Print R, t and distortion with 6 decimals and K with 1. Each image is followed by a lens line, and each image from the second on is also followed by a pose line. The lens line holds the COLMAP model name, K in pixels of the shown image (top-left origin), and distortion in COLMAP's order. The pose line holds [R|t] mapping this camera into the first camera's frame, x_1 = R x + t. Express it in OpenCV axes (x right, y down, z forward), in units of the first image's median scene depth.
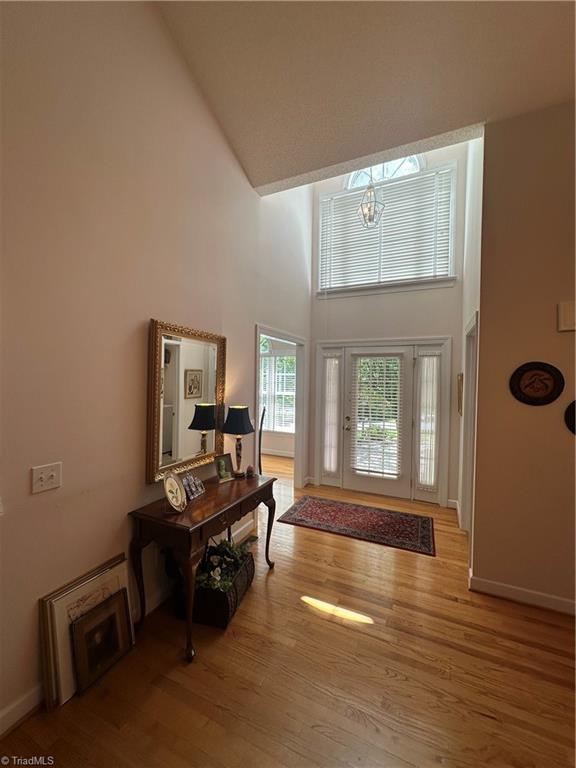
lens RADIAL K [[307.3, 0, 288.0], [0, 307.3, 384.0], [0, 0, 1]] dist [-0.003193, 0.000472]
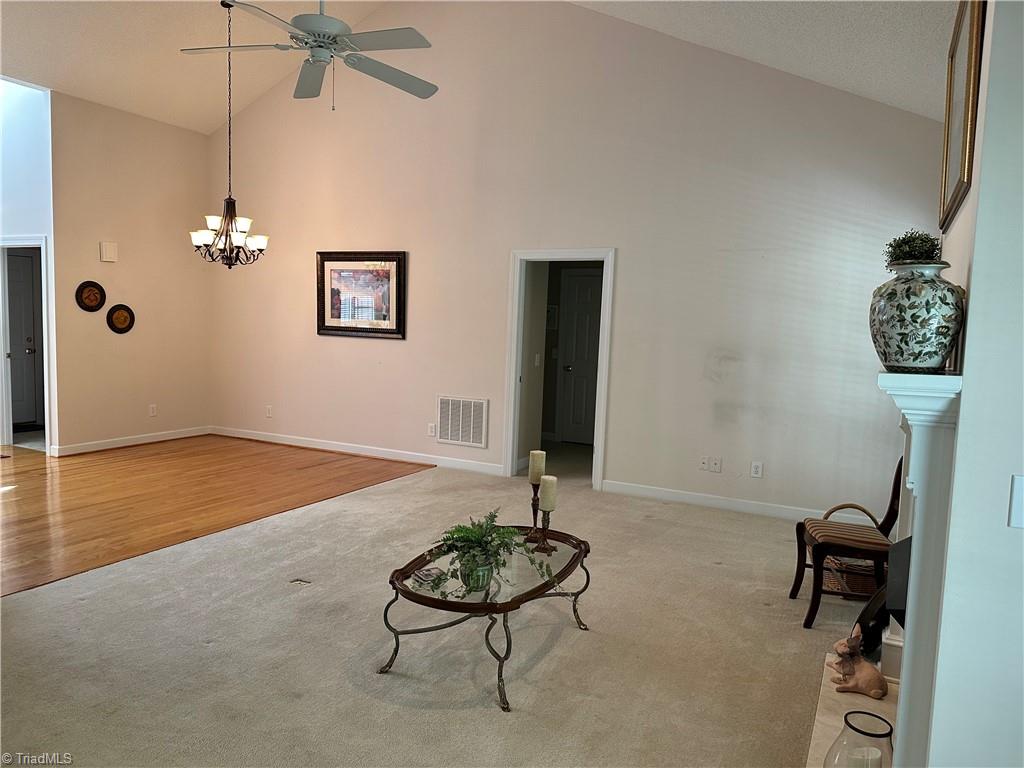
lens RADIAL K [[719.1, 0, 512.0], [0, 719.1, 384.0], [0, 0, 1]] dist [0.086255, -0.121041]
pose [[0.038678, -0.102285, 0.994003, -1.700325], [-0.014075, 0.994593, 0.102893, 0.018413], [-0.999153, -0.017970, 0.037029, -0.730892]]
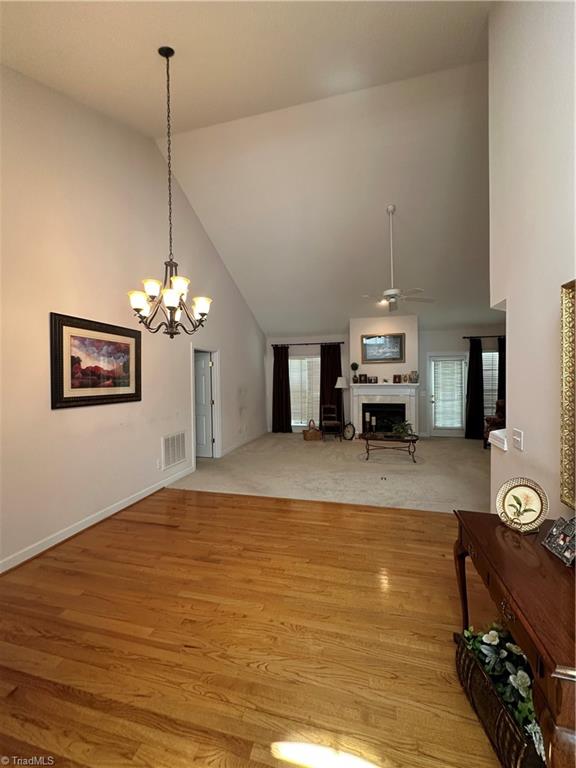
lens RADIAL K [[307.3, 0, 288.0], [0, 307.3, 384.0], [0, 0, 1]] dist [-0.003193, 0.000472]
pose [[-0.982910, -0.000010, -0.184087, 0.225501], [-0.006047, 0.999462, 0.032233, 0.008737], [0.183987, 0.032795, -0.982381, 1.002534]]
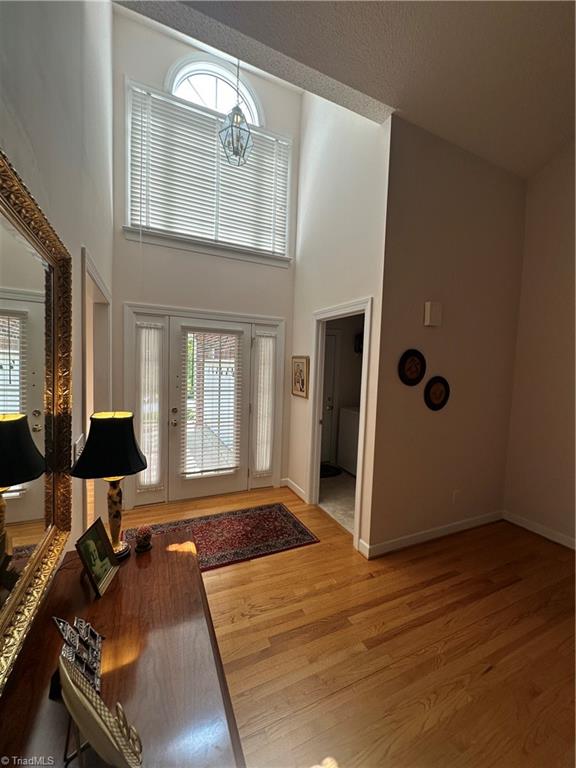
lens RADIAL K [[307.3, 0, 288.0], [0, 307.3, 384.0], [0, 0, 1]] dist [-0.003193, 0.000472]
pose [[0.642545, -0.041288, 0.765135, -0.280735], [-0.008164, 0.998122, 0.060716, -0.004030], [-0.766205, -0.045259, 0.641001, 0.404901]]
